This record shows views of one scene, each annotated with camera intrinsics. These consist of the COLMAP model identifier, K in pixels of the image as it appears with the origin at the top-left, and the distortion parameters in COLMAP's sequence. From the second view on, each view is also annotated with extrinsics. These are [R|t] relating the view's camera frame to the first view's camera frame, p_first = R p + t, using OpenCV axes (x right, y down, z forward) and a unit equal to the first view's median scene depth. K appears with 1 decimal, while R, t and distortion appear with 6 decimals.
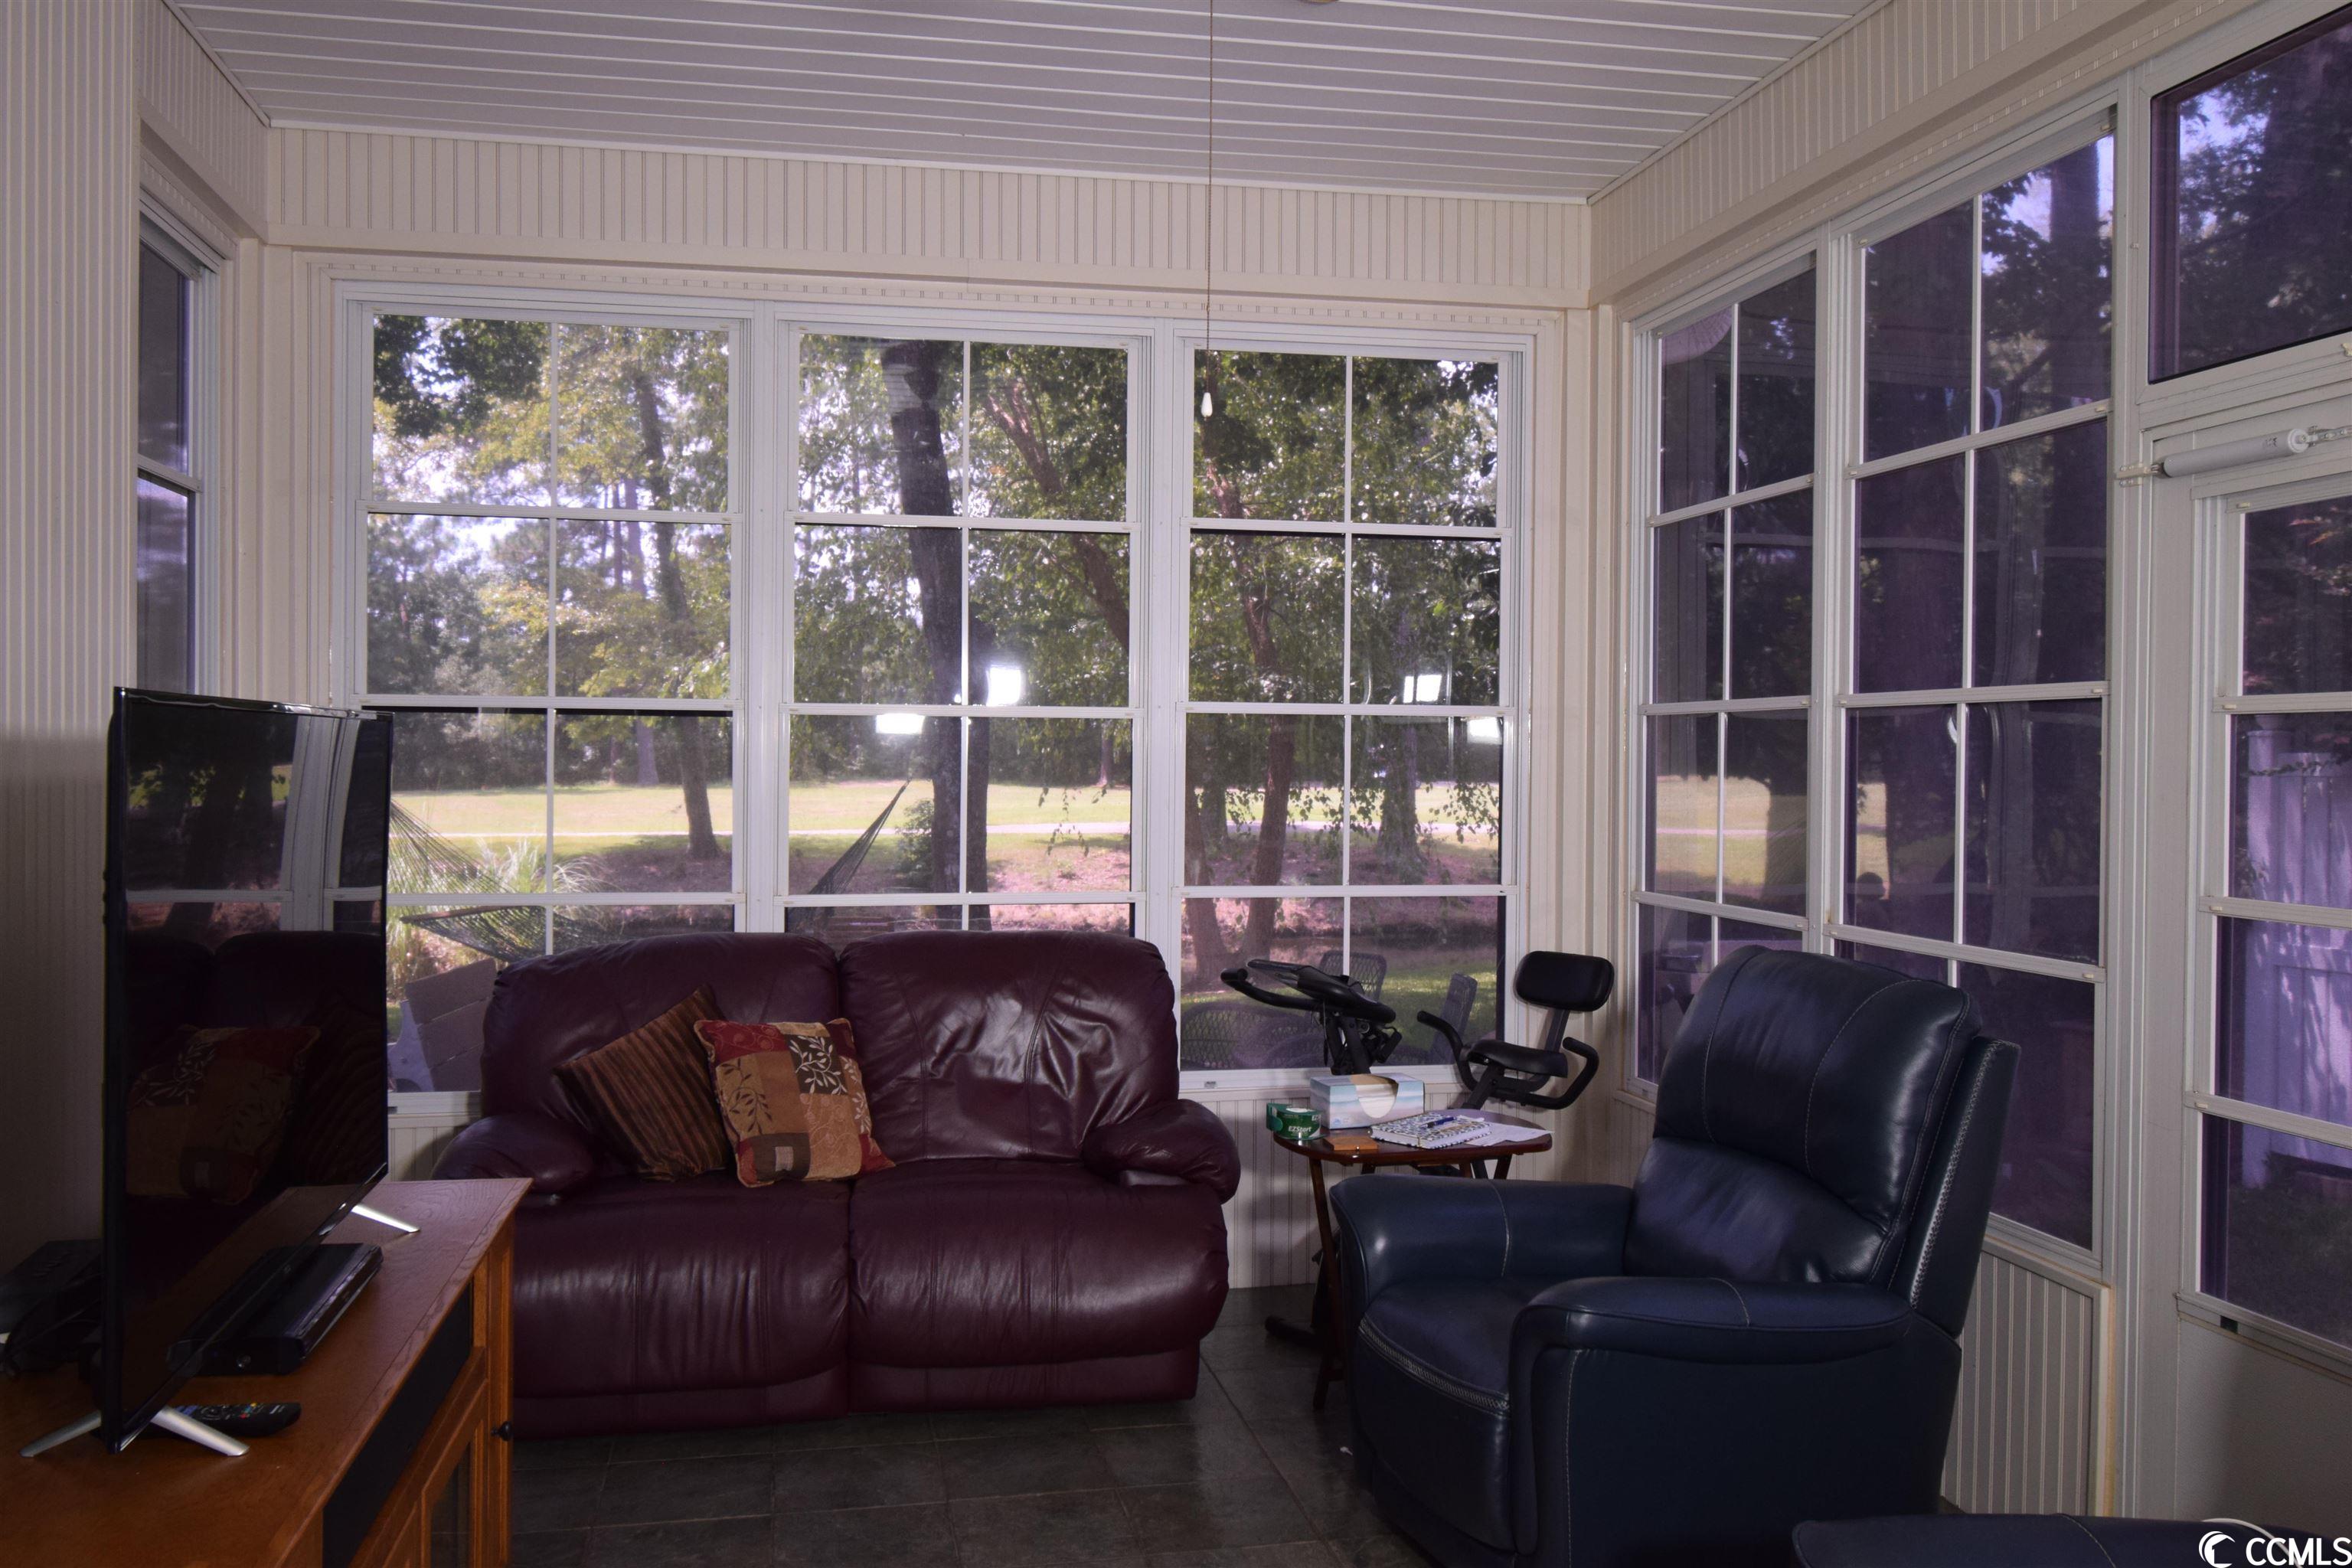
lens RADIAL K [[1969.6, 0, 1176.0], [0, 1969.6, 784.0], [0, 0, 1]] dist [0.024250, -0.012122]
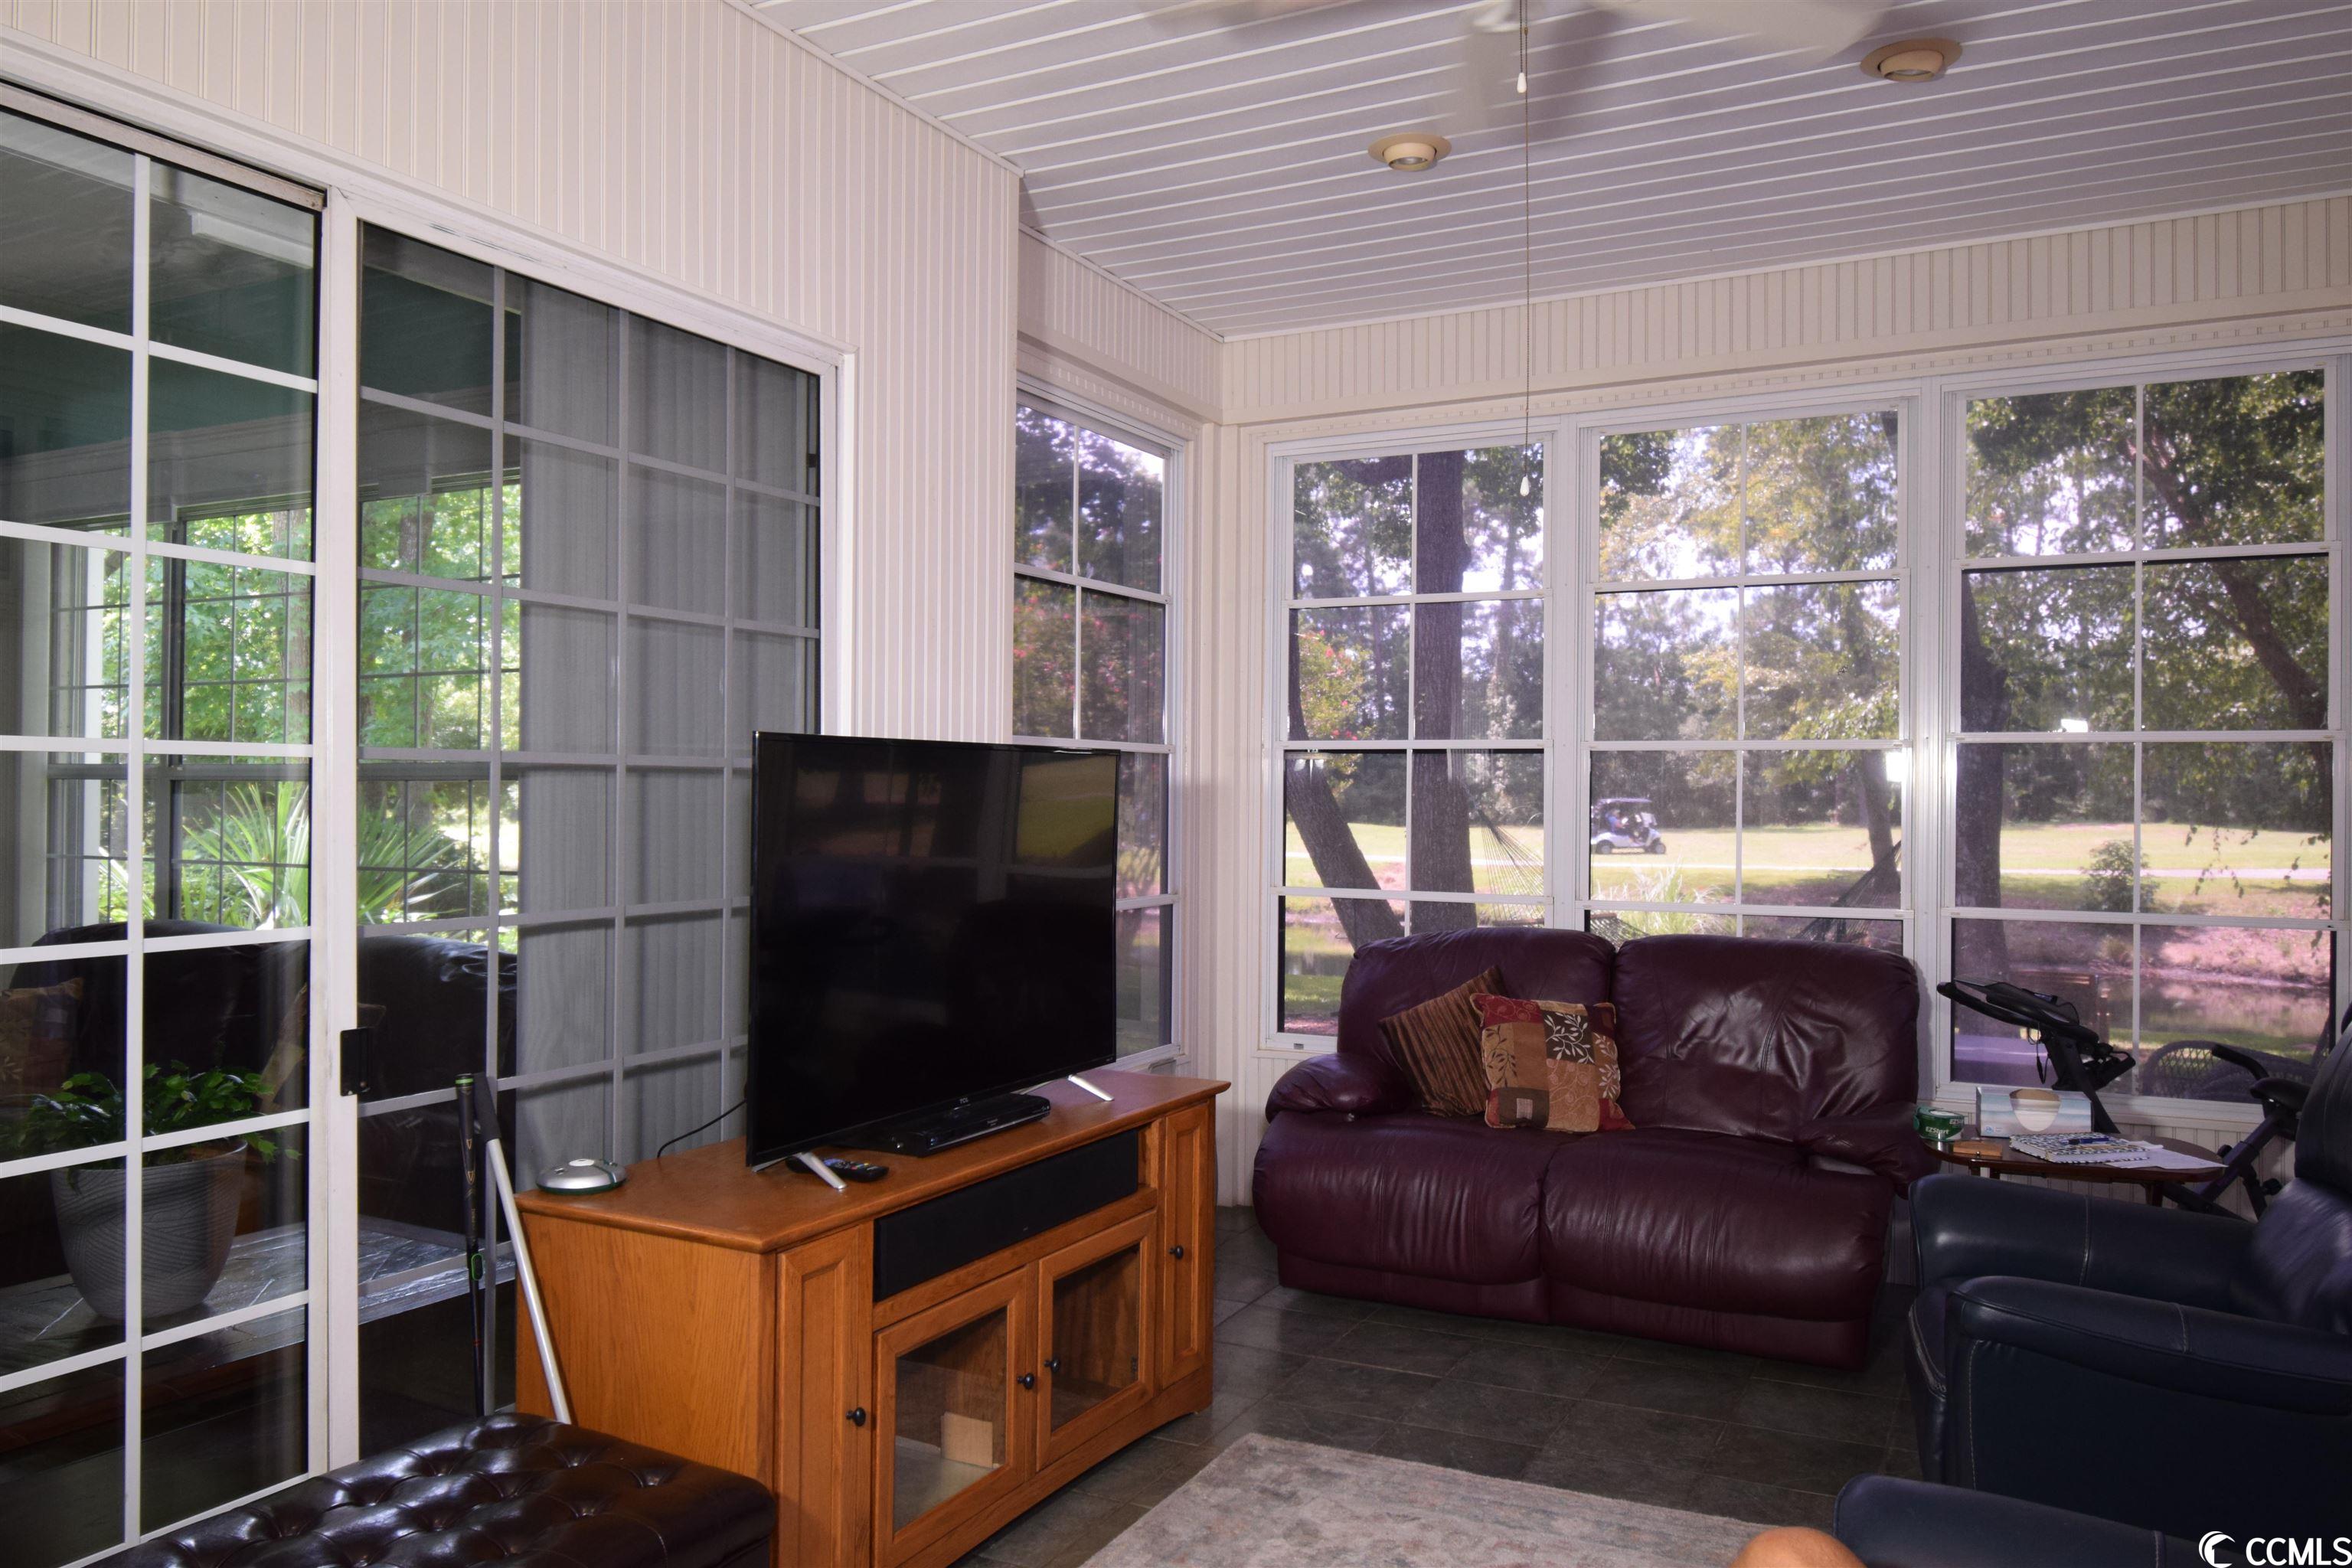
lens RADIAL K [[1734.9, 0, 1176.0], [0, 1734.9, 784.0], [0, 0, 1]] dist [0.024440, -0.036311]
pose [[0.785395, -0.004709, -0.618977, 0.290182], [-0.010215, 0.999736, -0.020567, 0.010948], [0.618910, 0.022476, 0.785140, 0.007305]]
